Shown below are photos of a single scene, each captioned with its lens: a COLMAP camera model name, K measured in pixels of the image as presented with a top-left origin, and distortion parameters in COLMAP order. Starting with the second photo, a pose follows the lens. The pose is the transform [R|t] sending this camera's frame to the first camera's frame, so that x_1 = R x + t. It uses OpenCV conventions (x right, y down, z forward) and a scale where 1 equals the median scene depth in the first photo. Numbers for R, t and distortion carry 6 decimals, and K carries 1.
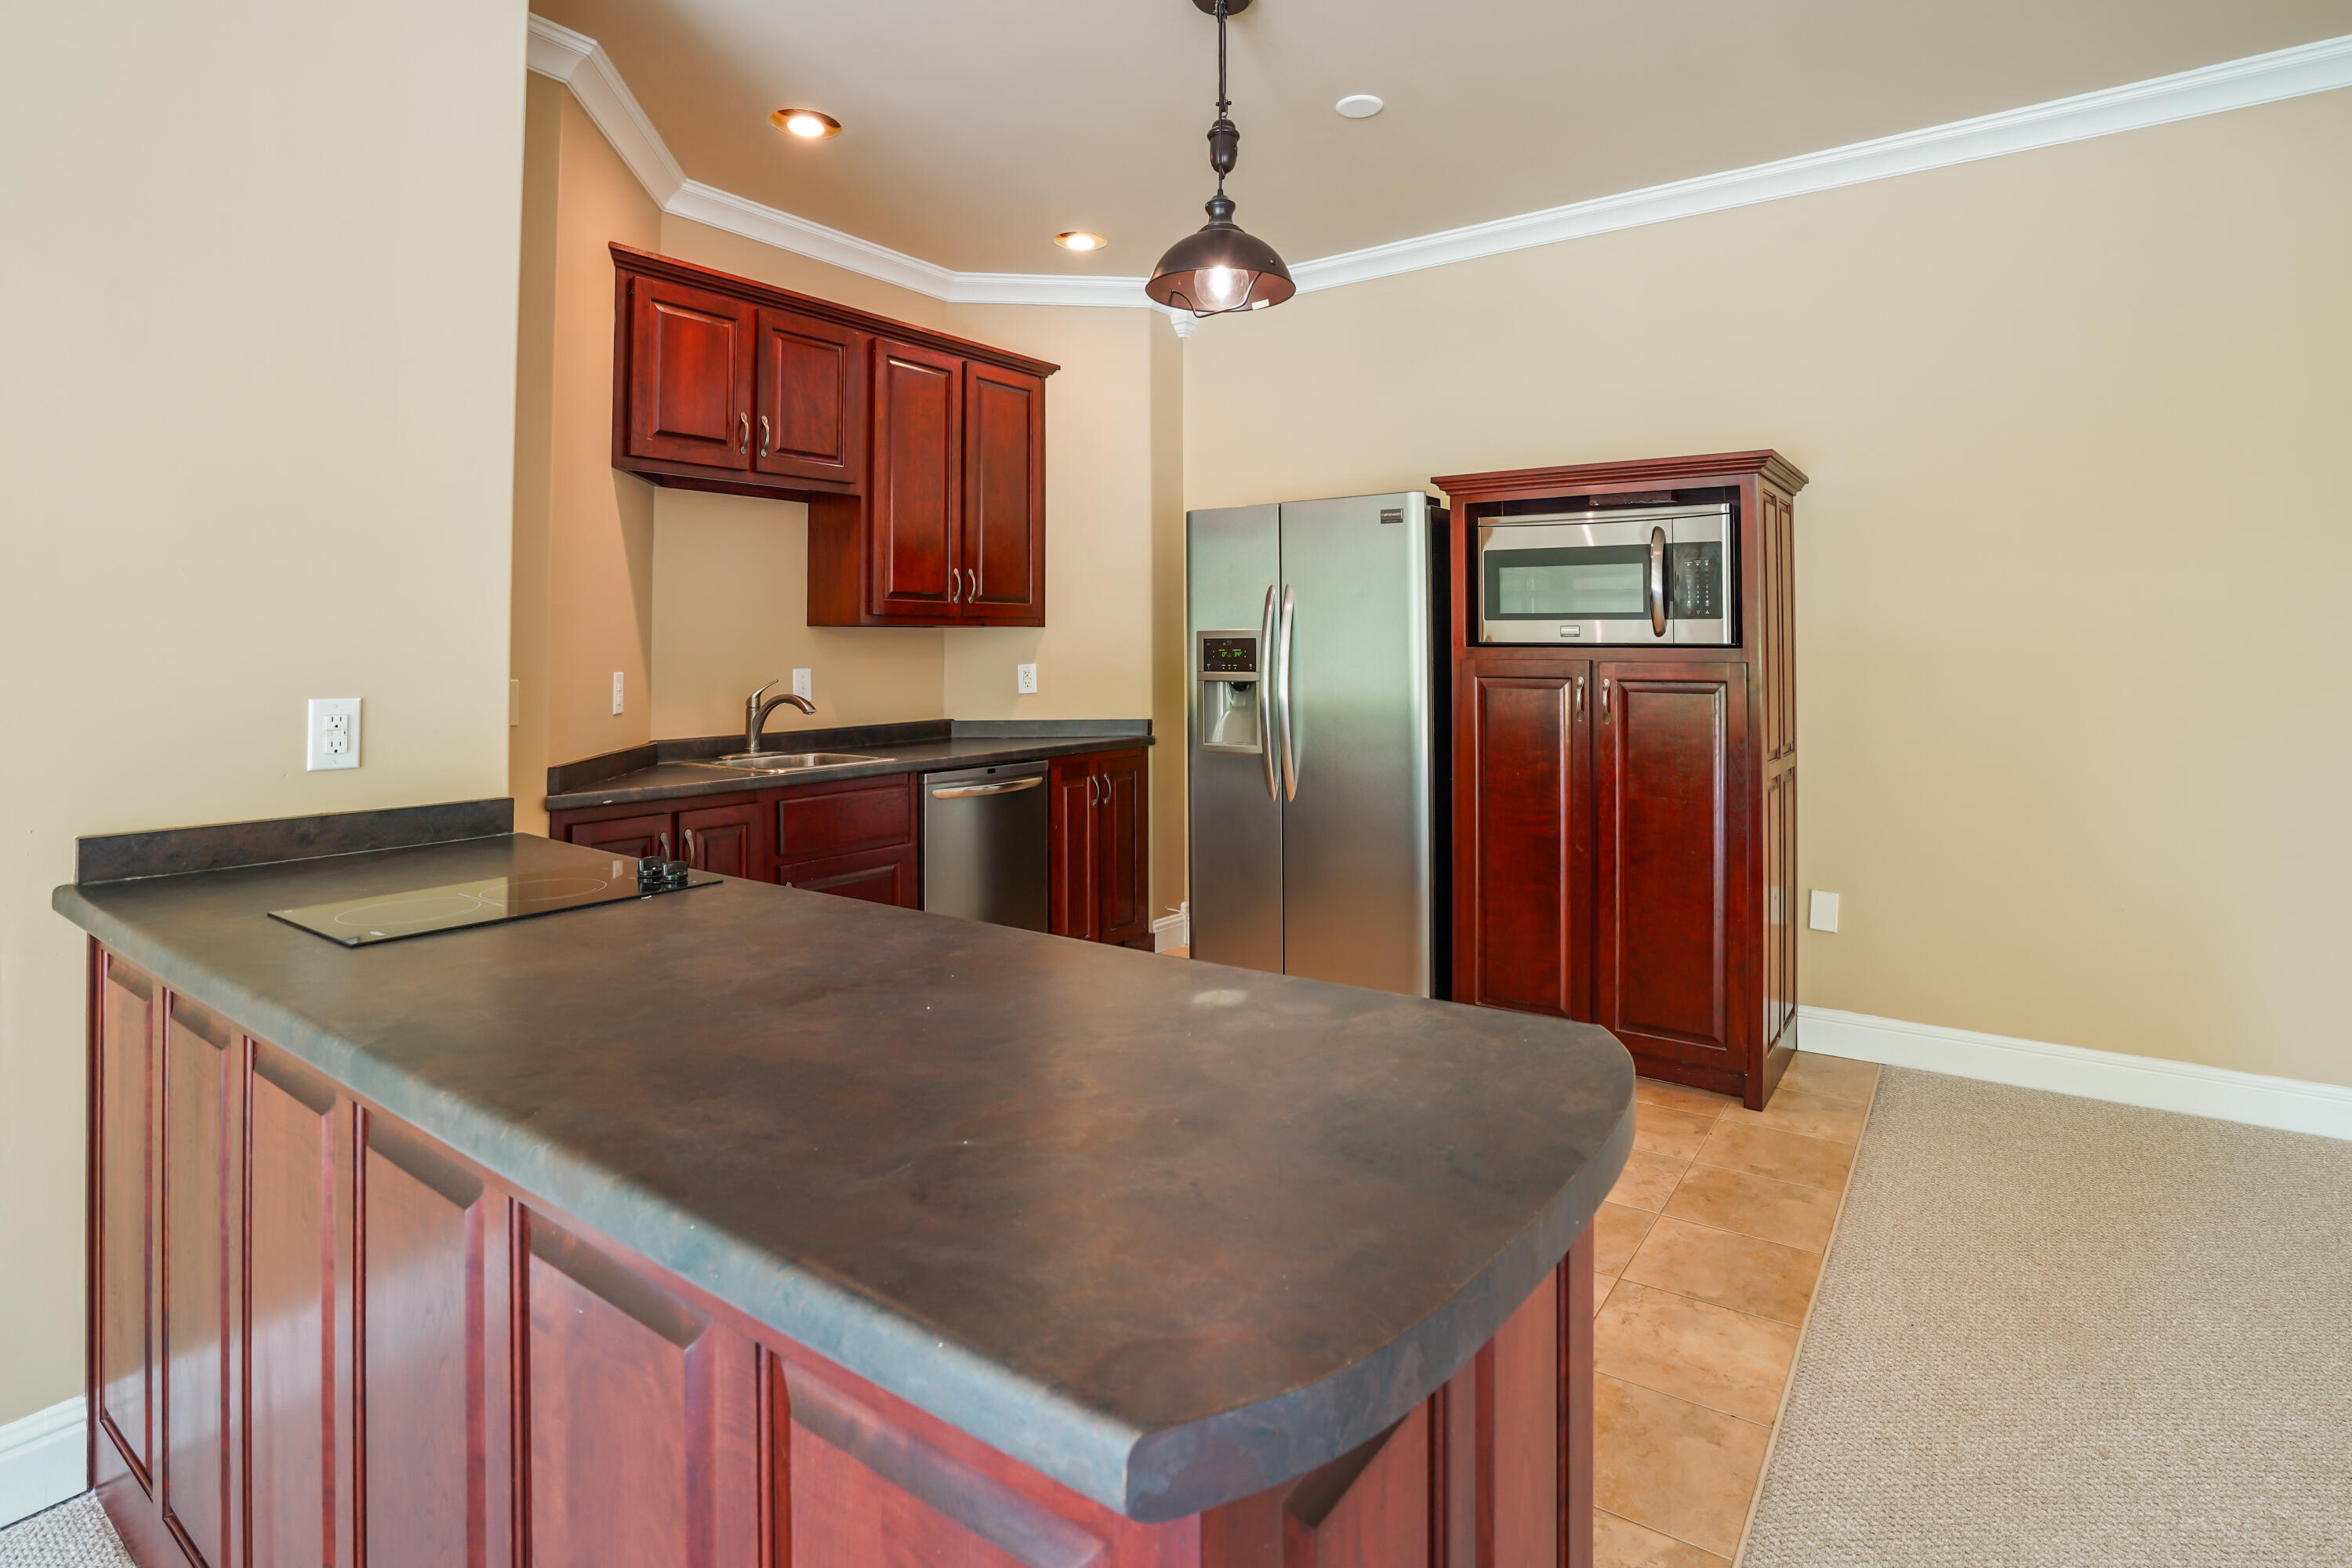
lens RADIAL K [[1159.3, 0, 1203.1], [0, 1159.3, 644.2], [0, 0, 1]] dist [-0.023458, 0.001384]
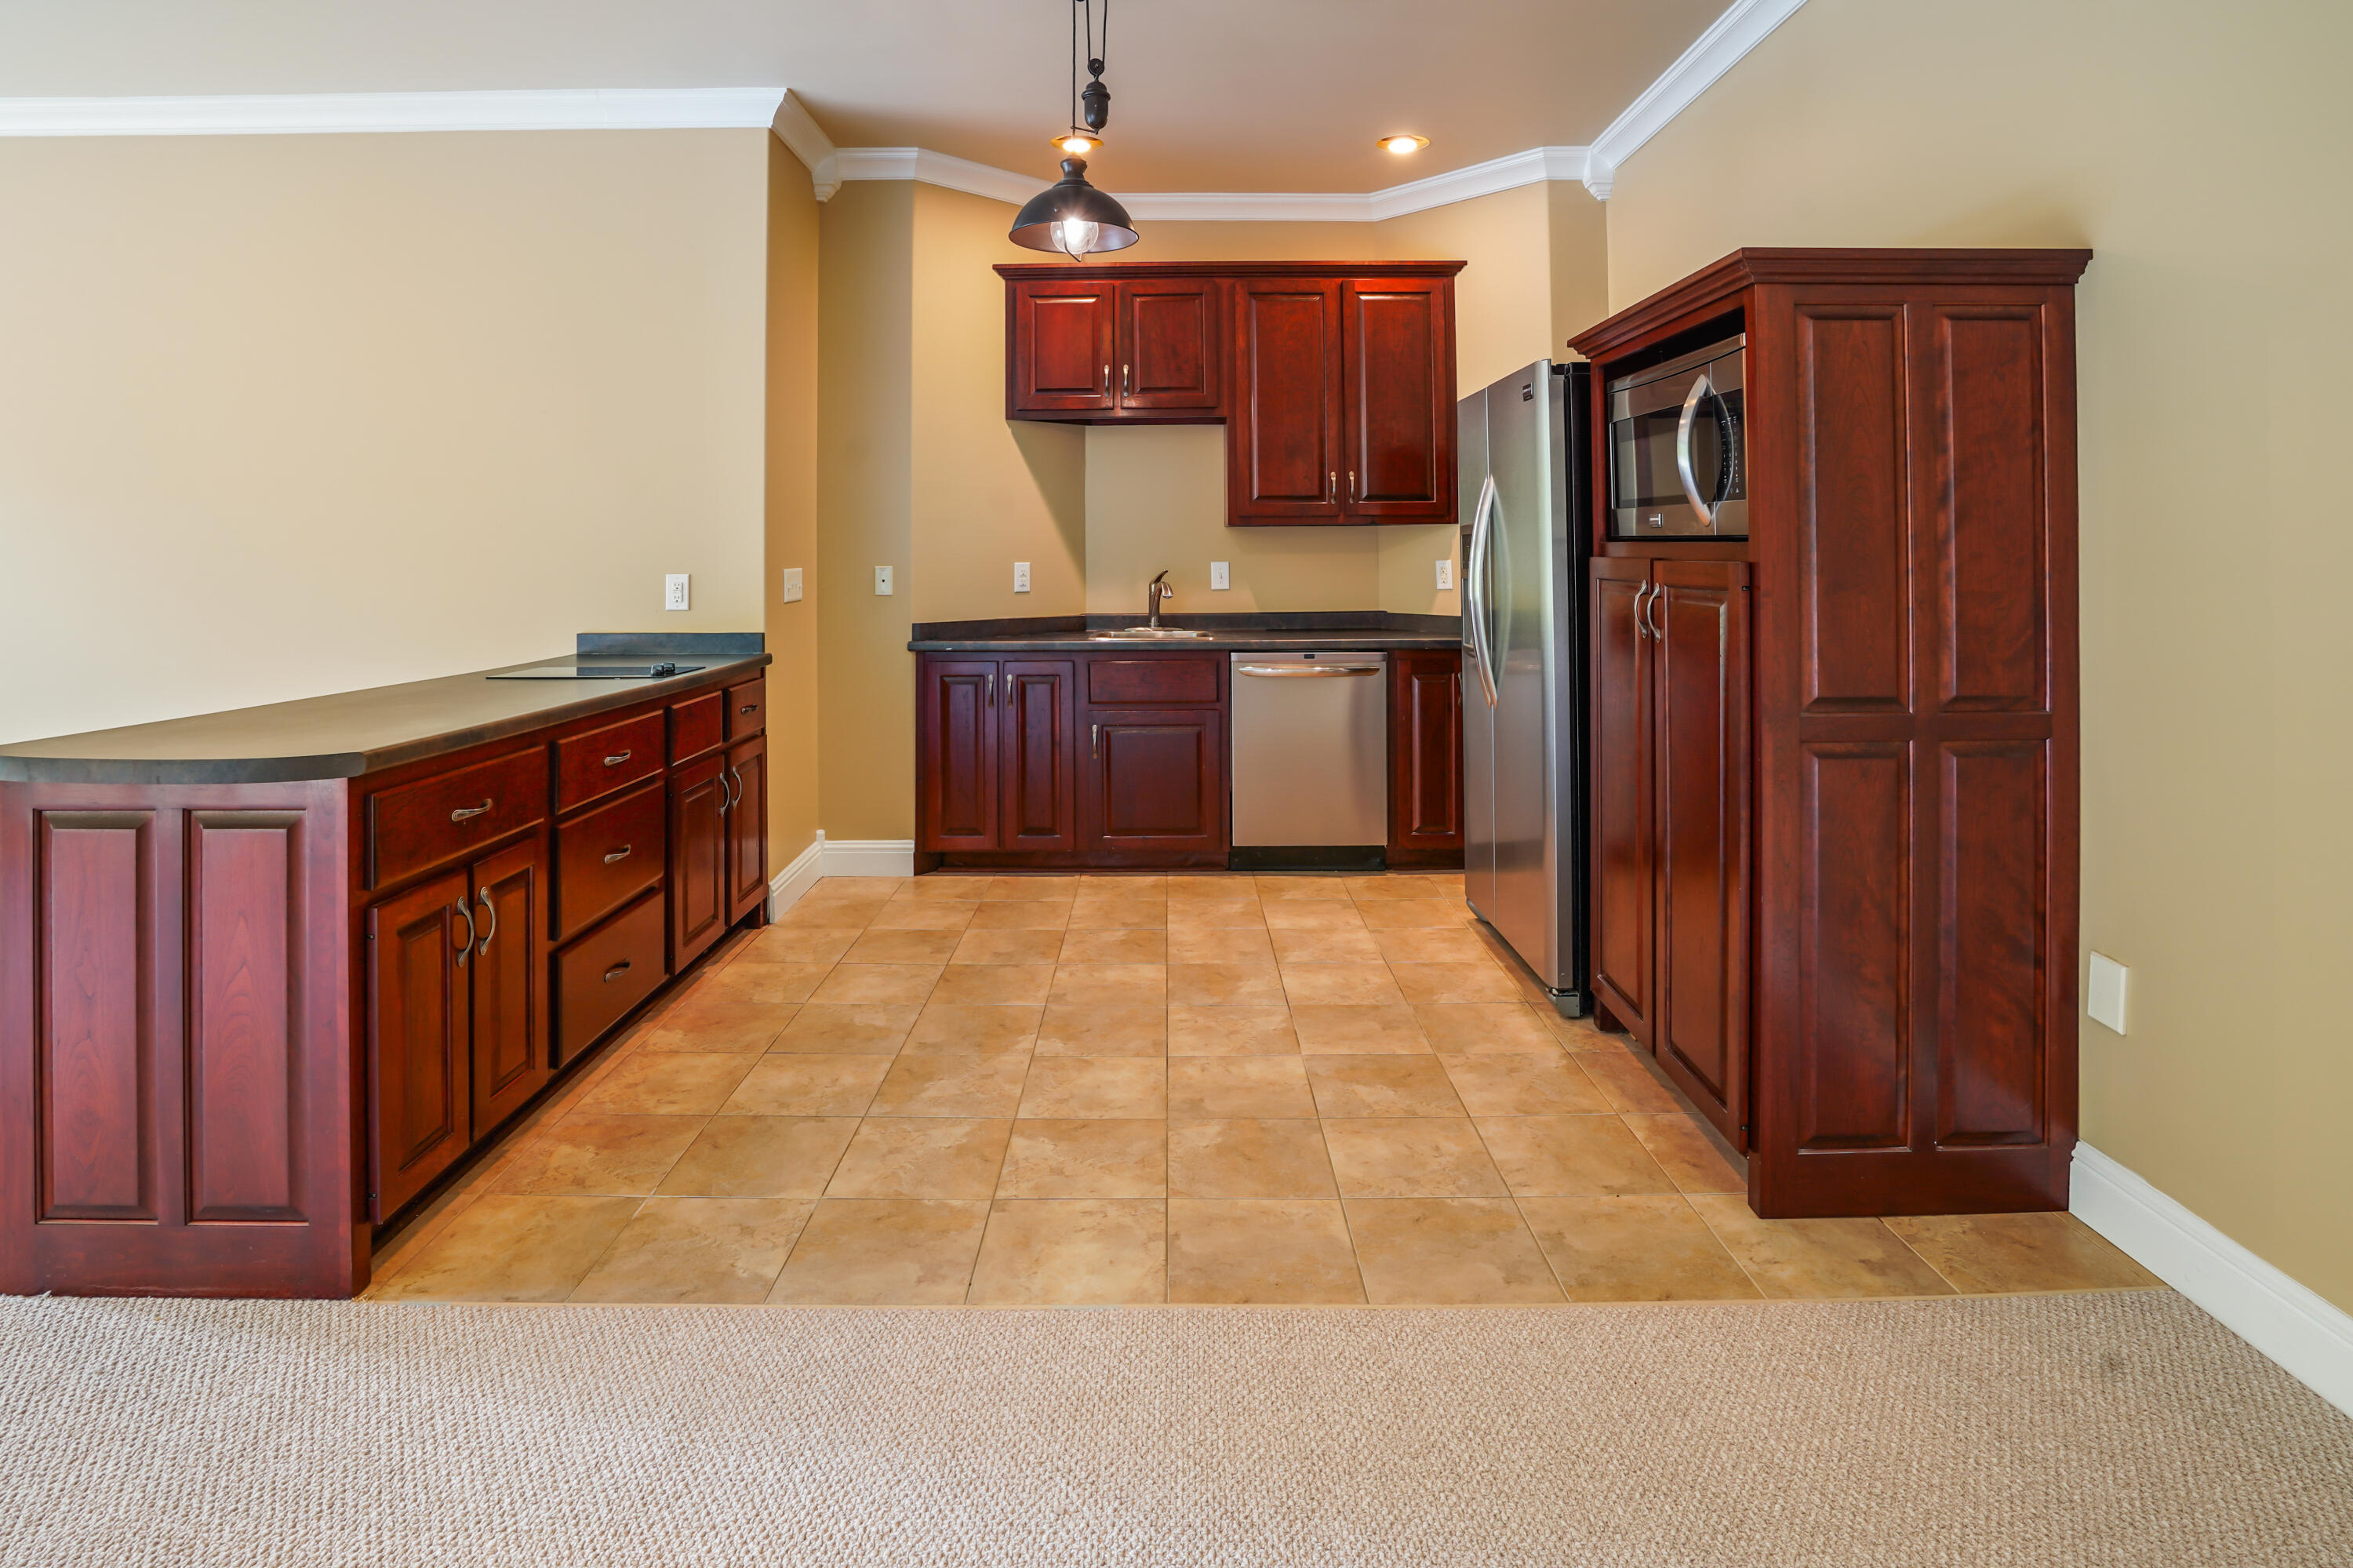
lens RADIAL K [[1175.2, 0, 1178.0], [0, 1175.2, 545.8], [0, 0, 1]] dist [-0.025230, 0.000210]
pose [[0.581756, -0.004669, -0.813350, 0.720060], [0.009063, 0.999959, 0.000741, 0.002111], [0.813313, -0.007802, 0.581774, 0.271895]]
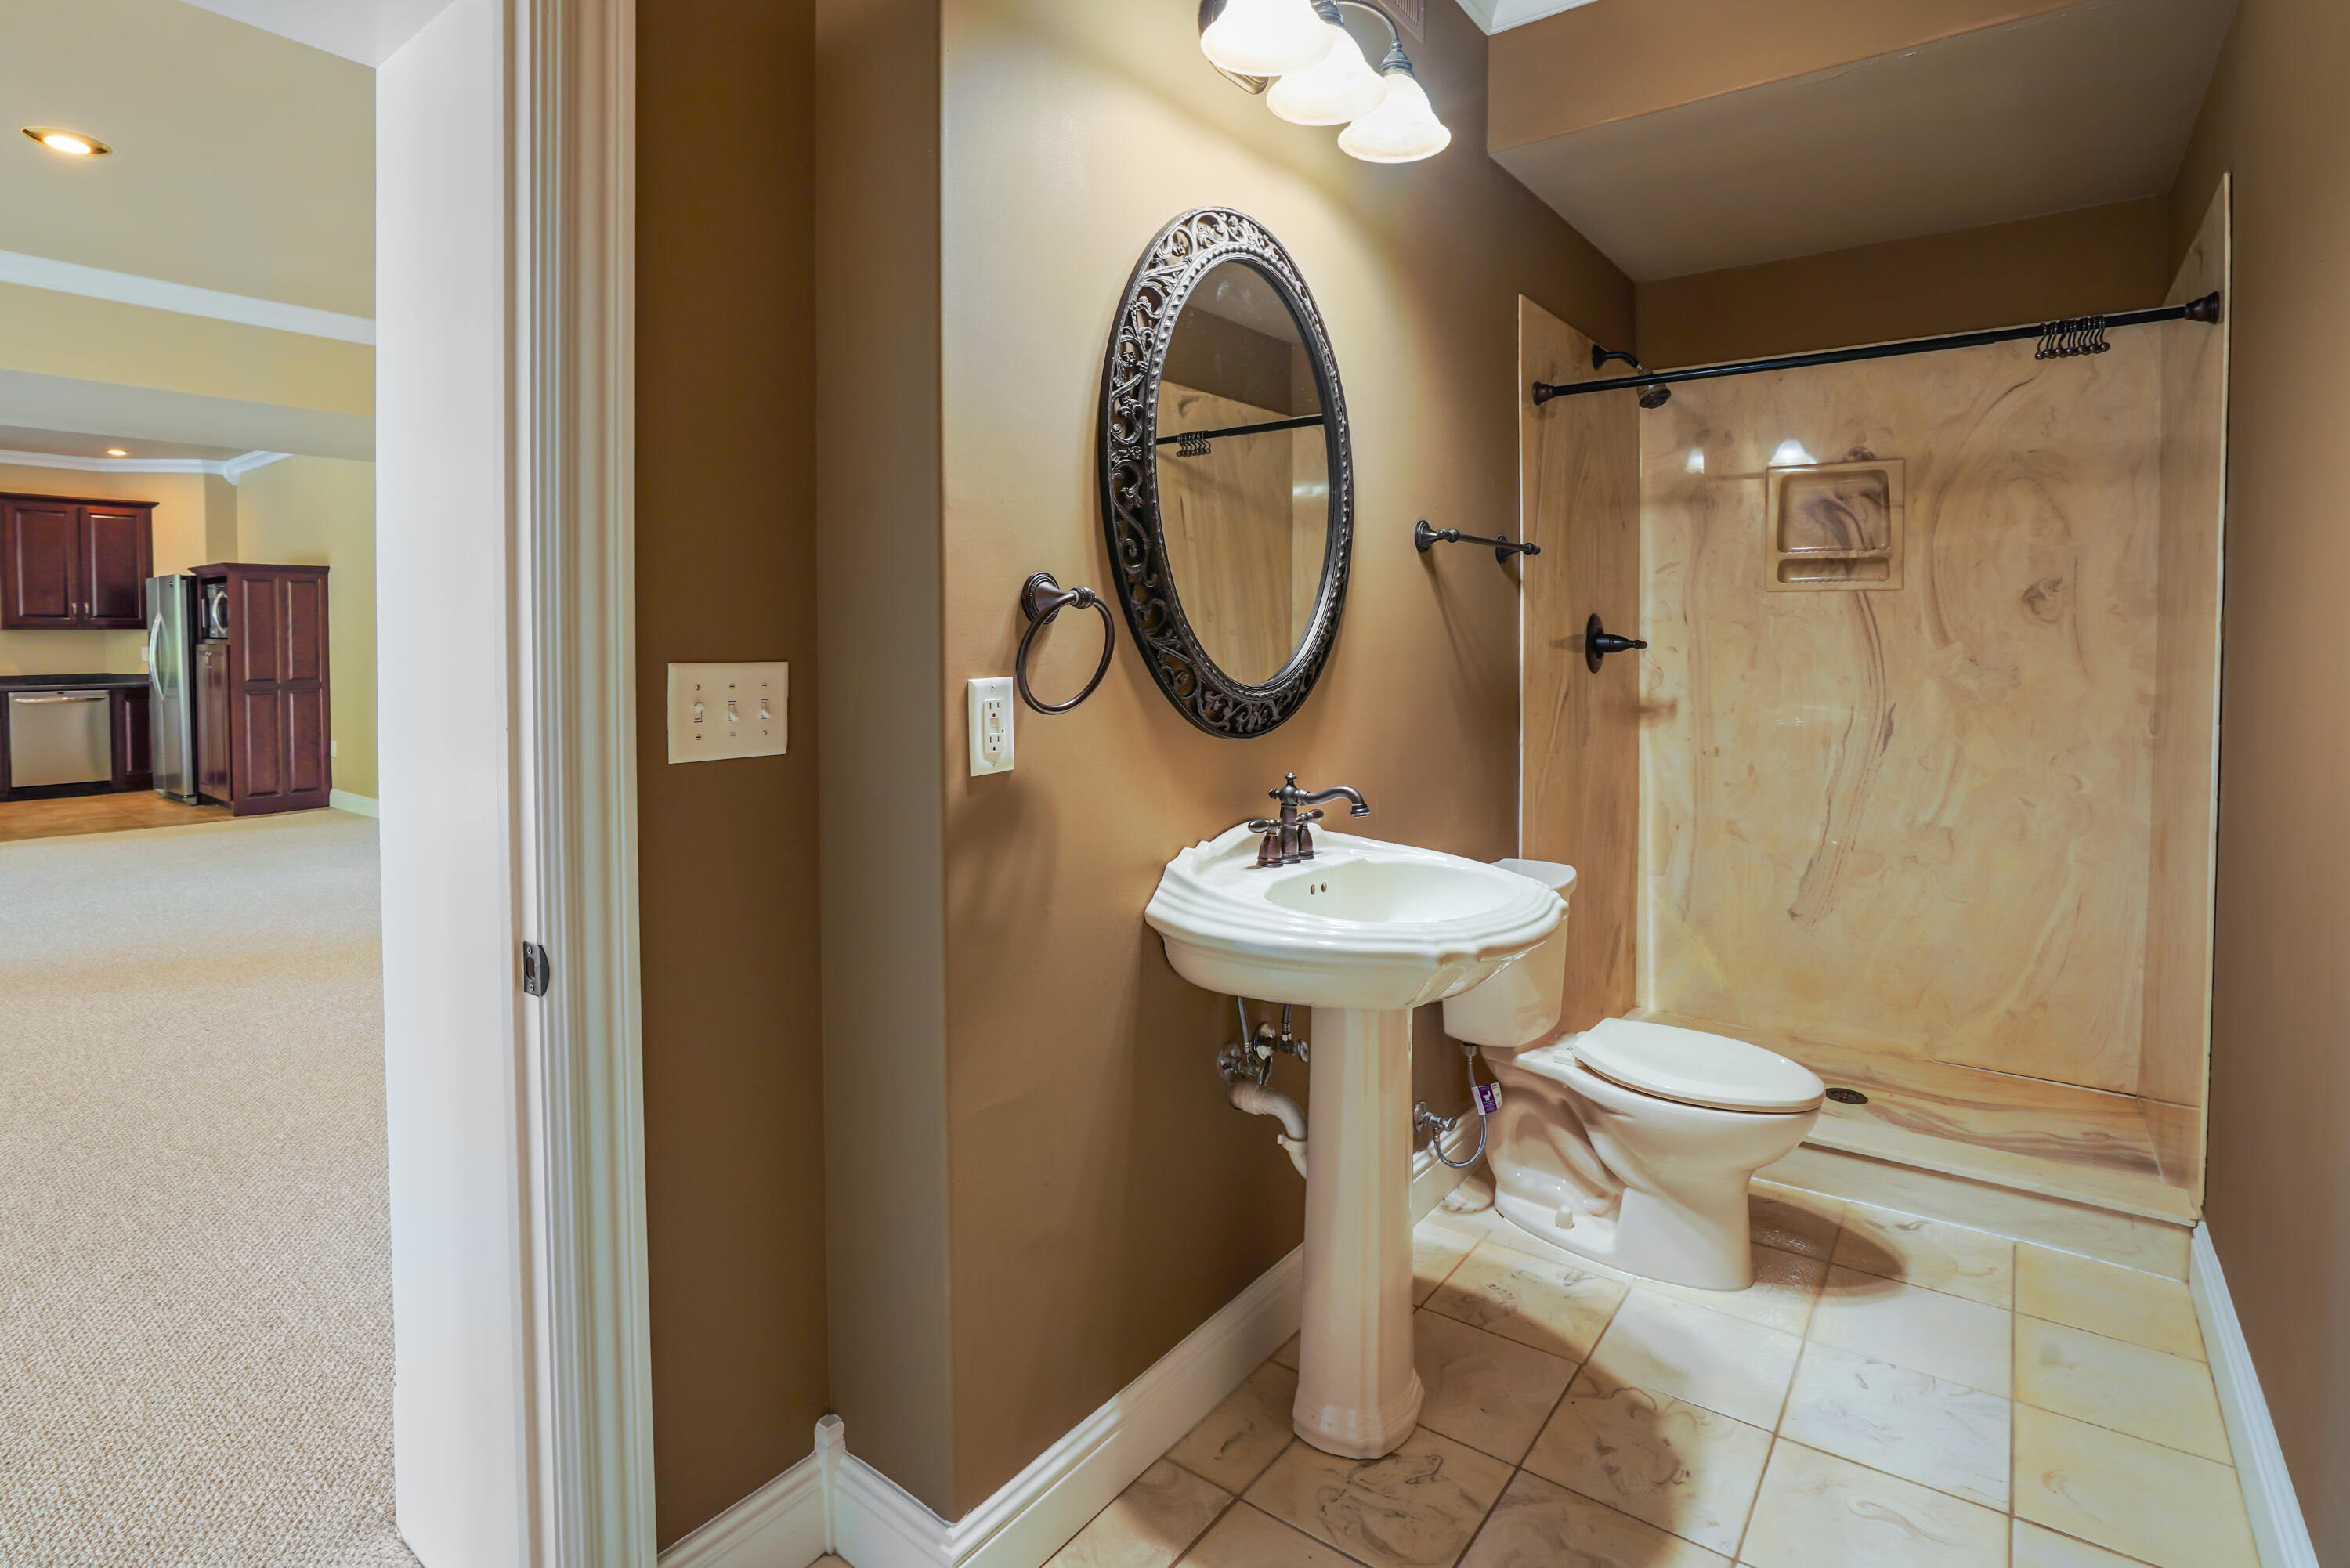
lens RADIAL K [[1158.3, 0, 1202.1], [0, 1158.3, 644.4], [0, 0, 1]] dist [-0.023458, 0.001384]
pose [[0.999680, -0.005350, -0.024706, 2.336005], [0.005818, 0.999804, 0.018913, -0.018141], [0.024600, -0.019051, 0.999516, -1.293079]]
